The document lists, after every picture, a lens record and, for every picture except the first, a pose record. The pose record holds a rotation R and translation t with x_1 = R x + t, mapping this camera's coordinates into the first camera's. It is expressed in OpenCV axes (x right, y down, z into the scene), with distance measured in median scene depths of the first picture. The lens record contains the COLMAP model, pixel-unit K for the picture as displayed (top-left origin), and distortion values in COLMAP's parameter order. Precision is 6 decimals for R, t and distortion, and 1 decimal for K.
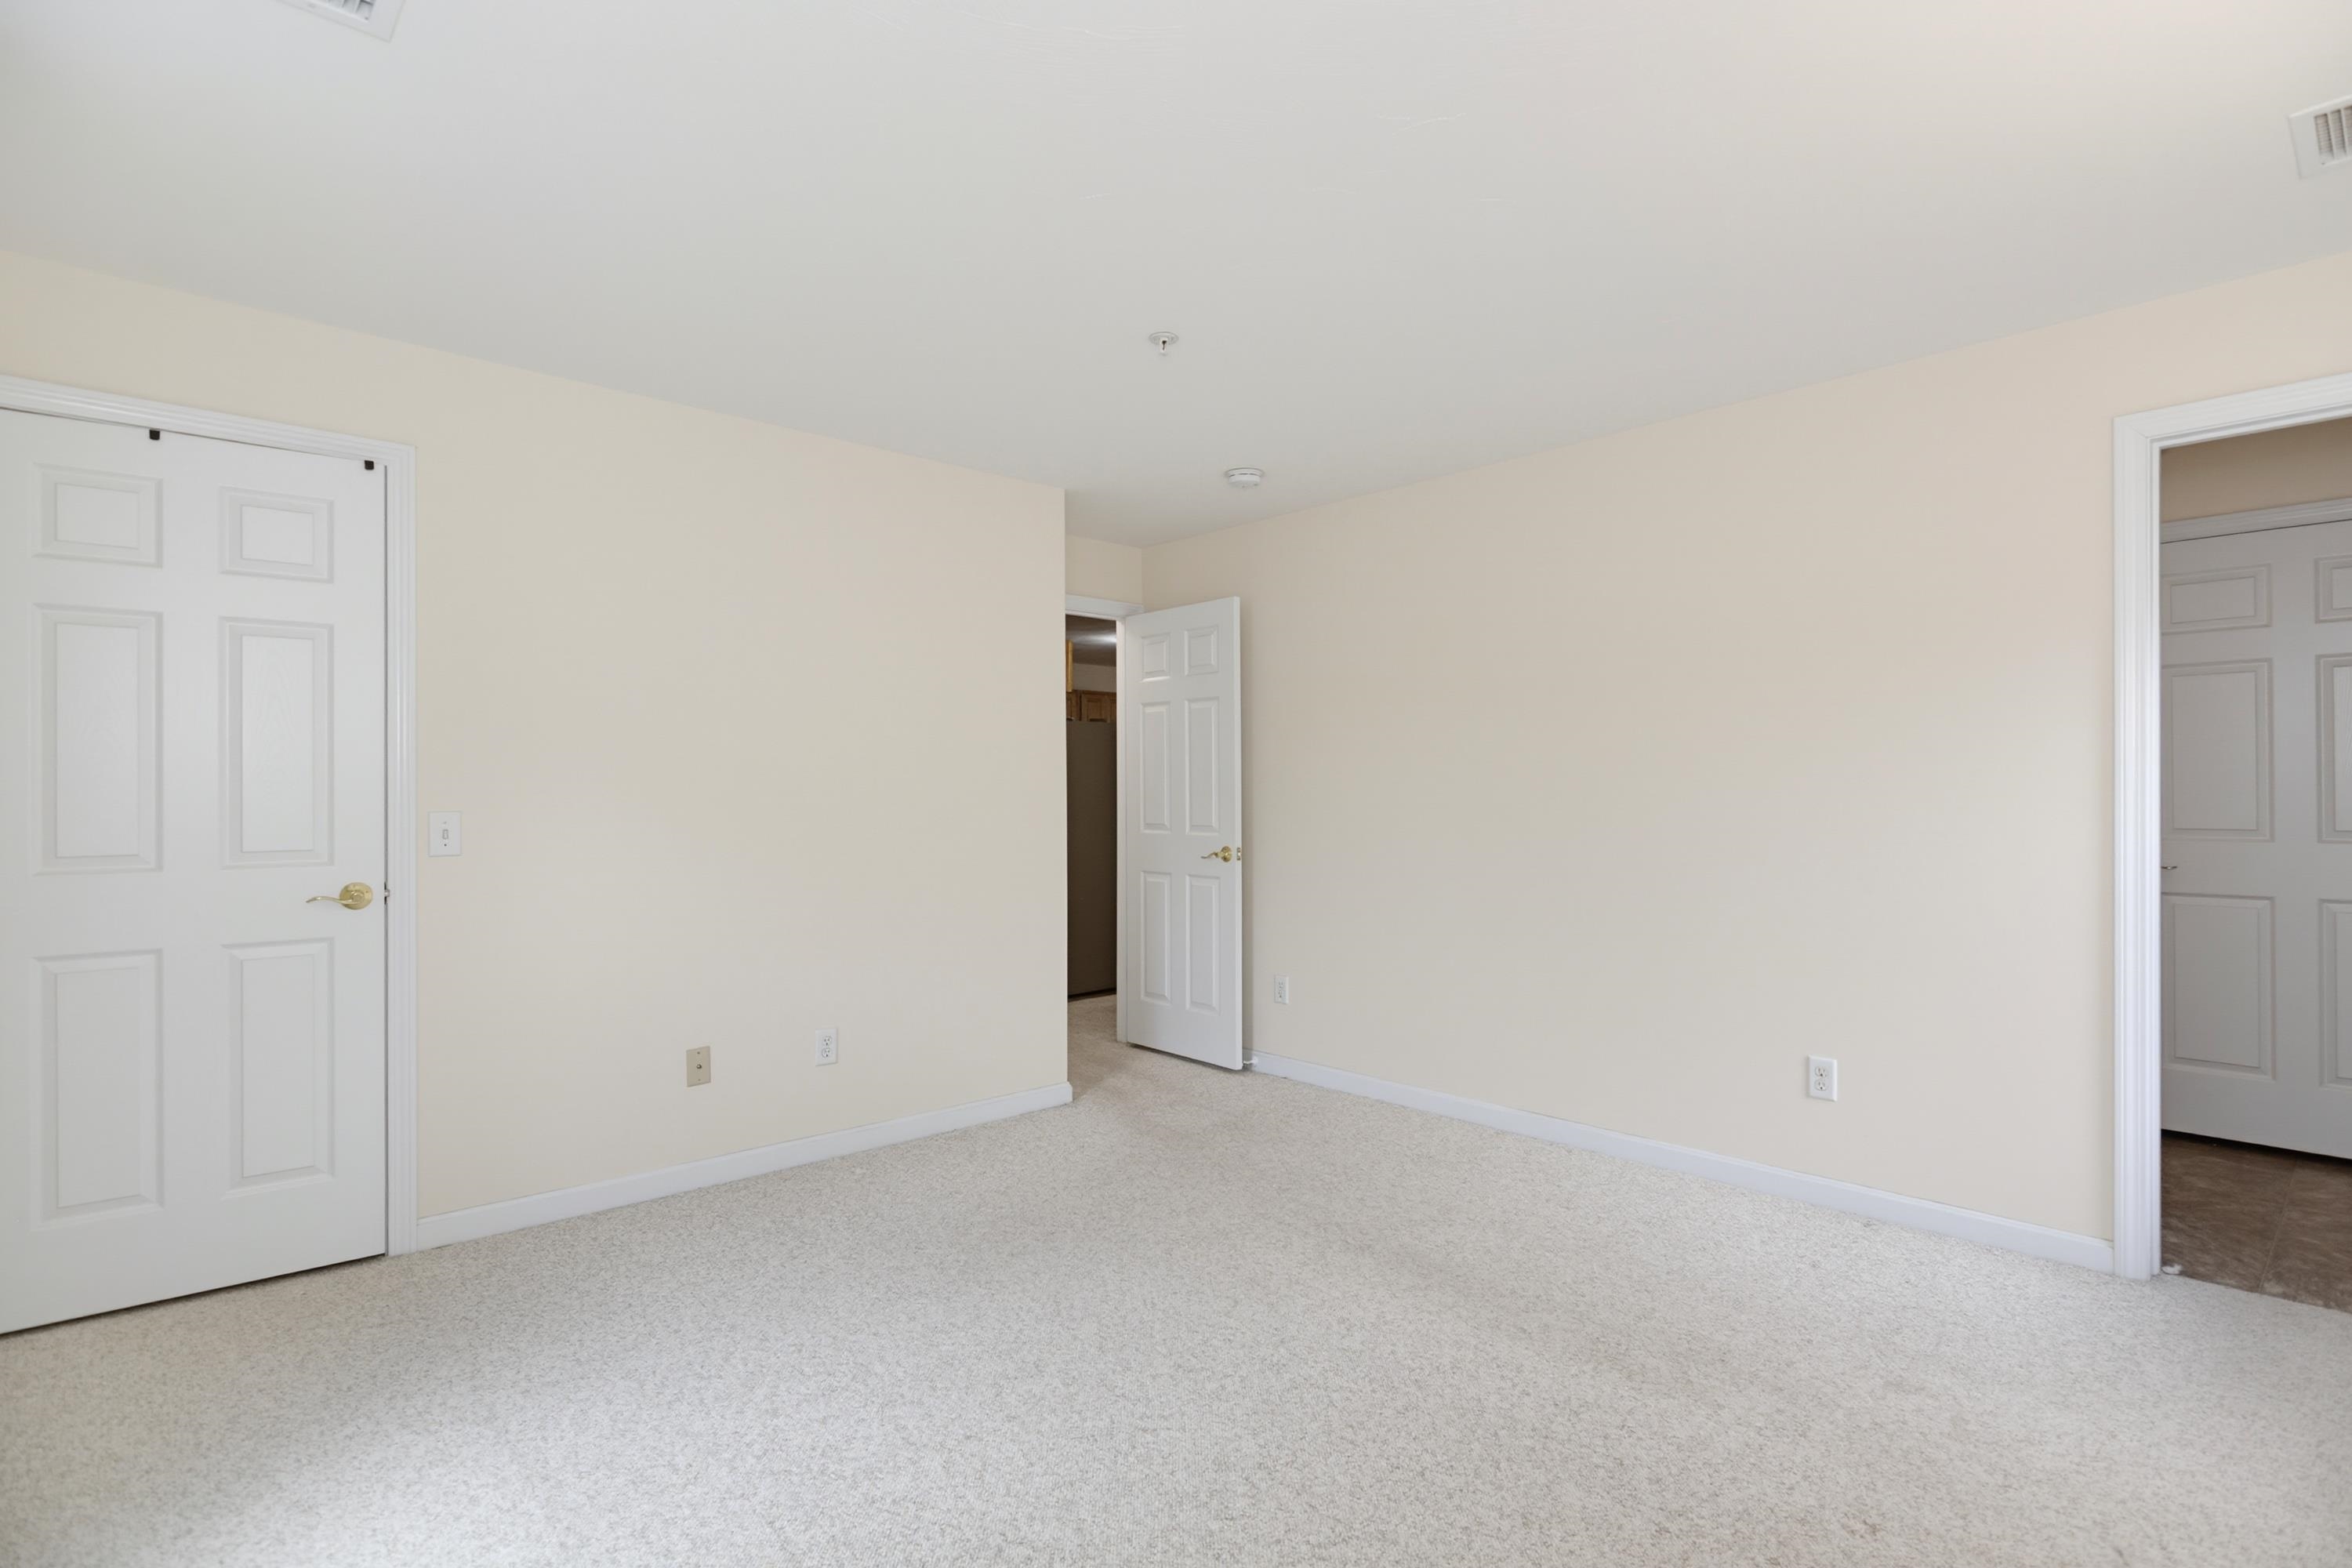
lens RADIAL K [[1155.3, 0, 1176.0], [0, 1155.3, 784.0], [0, 0, 1]] dist [-0.003581, -0.001515]
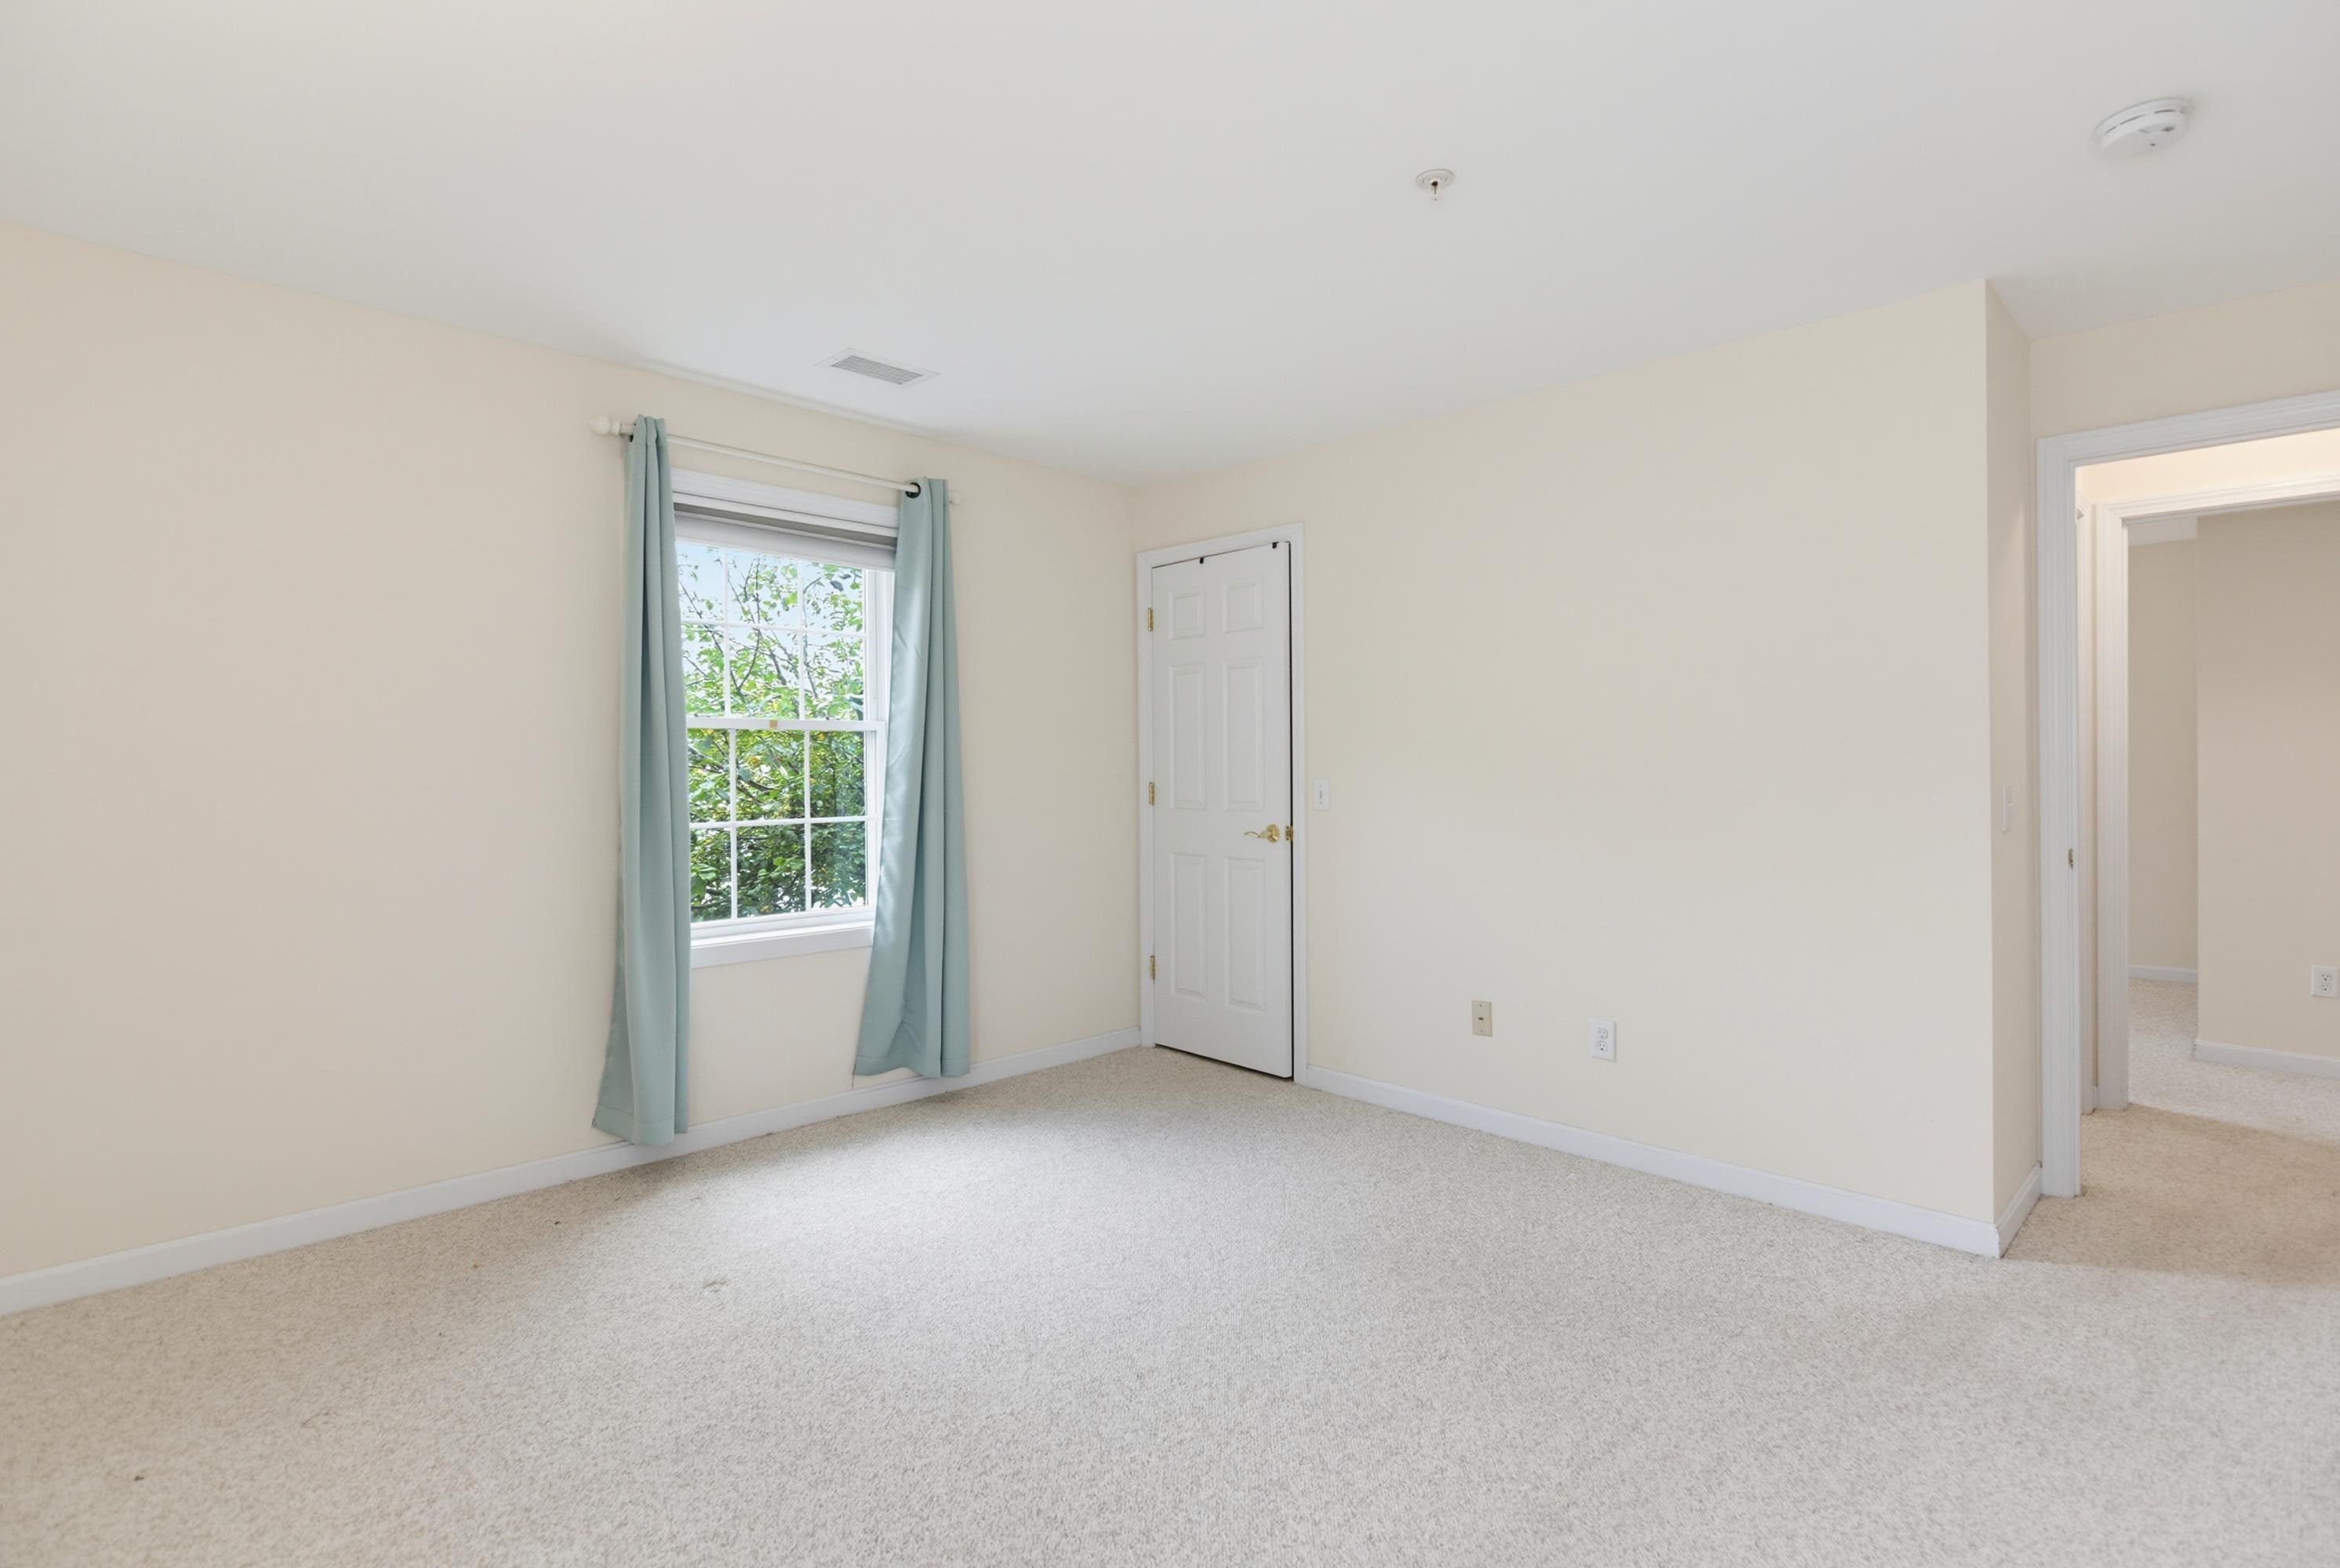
lens RADIAL K [[1042.7, 0, 1072.0], [0, 1042.7, 767.8], [0, 0, 1]] dist [-0.003038, -0.000717]
pose [[0.043812, -0.000500, -0.999040, 0.540728], [0.006065, 0.999982, -0.000235, 0.008884], [0.999021, -0.006049, 0.043815, 0.576224]]
